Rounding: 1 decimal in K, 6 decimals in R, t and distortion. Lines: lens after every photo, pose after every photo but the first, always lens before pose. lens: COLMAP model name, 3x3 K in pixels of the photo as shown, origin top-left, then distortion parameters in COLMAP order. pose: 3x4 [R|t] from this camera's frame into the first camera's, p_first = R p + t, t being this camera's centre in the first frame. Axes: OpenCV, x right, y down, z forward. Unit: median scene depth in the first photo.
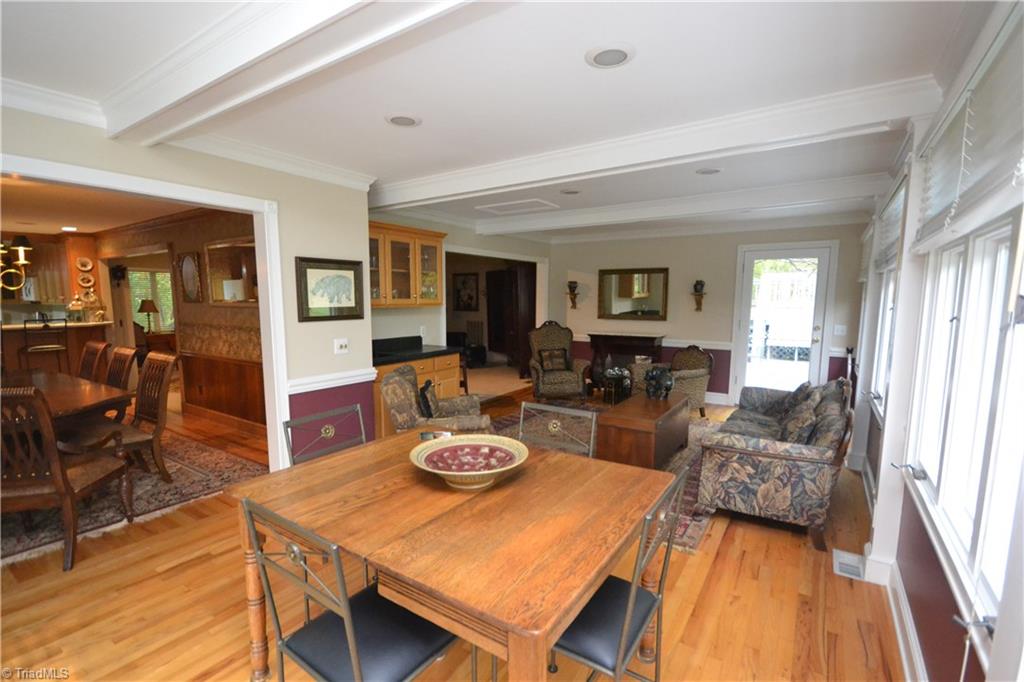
lens RADIAL K [[458.7, 0, 512.0], [0, 458.7, 348.0], [0, 0, 1]] dist [0.001703, -0.004165]
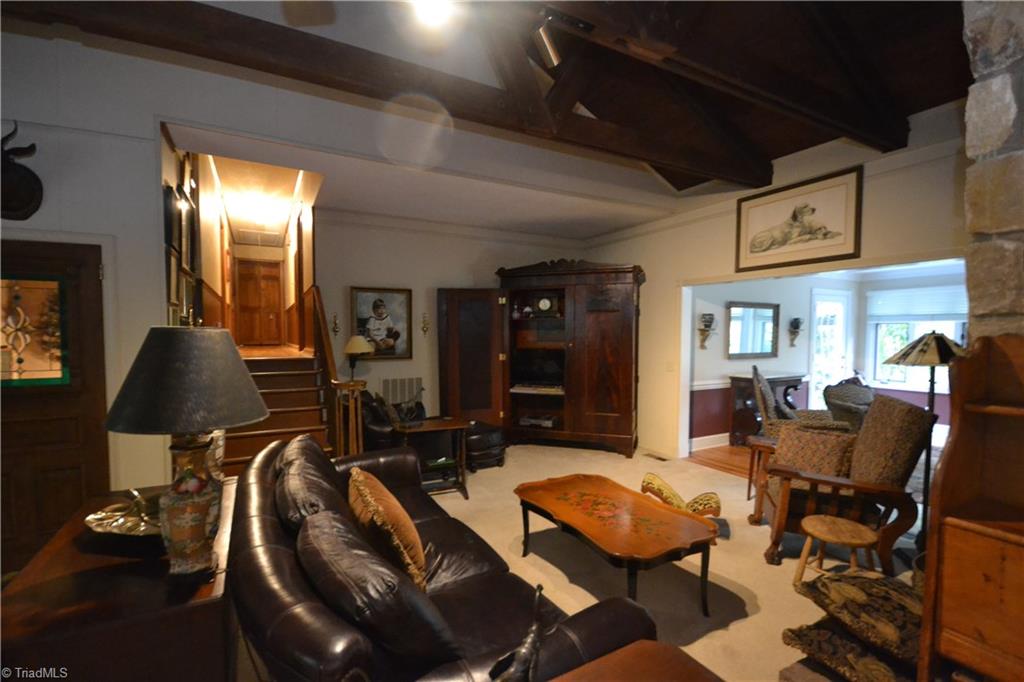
lens RADIAL K [[458.7, 0, 511.6], [0, 458.7, 344.6], [0, 0, 1]] dist [0.001703, -0.004165]
pose [[0.451412, -0.034222, 0.891659, -0.495588], [0.096248, 0.995302, -0.010526, -0.080431], [-0.887110, 0.090572, 0.452585, 0.648846]]
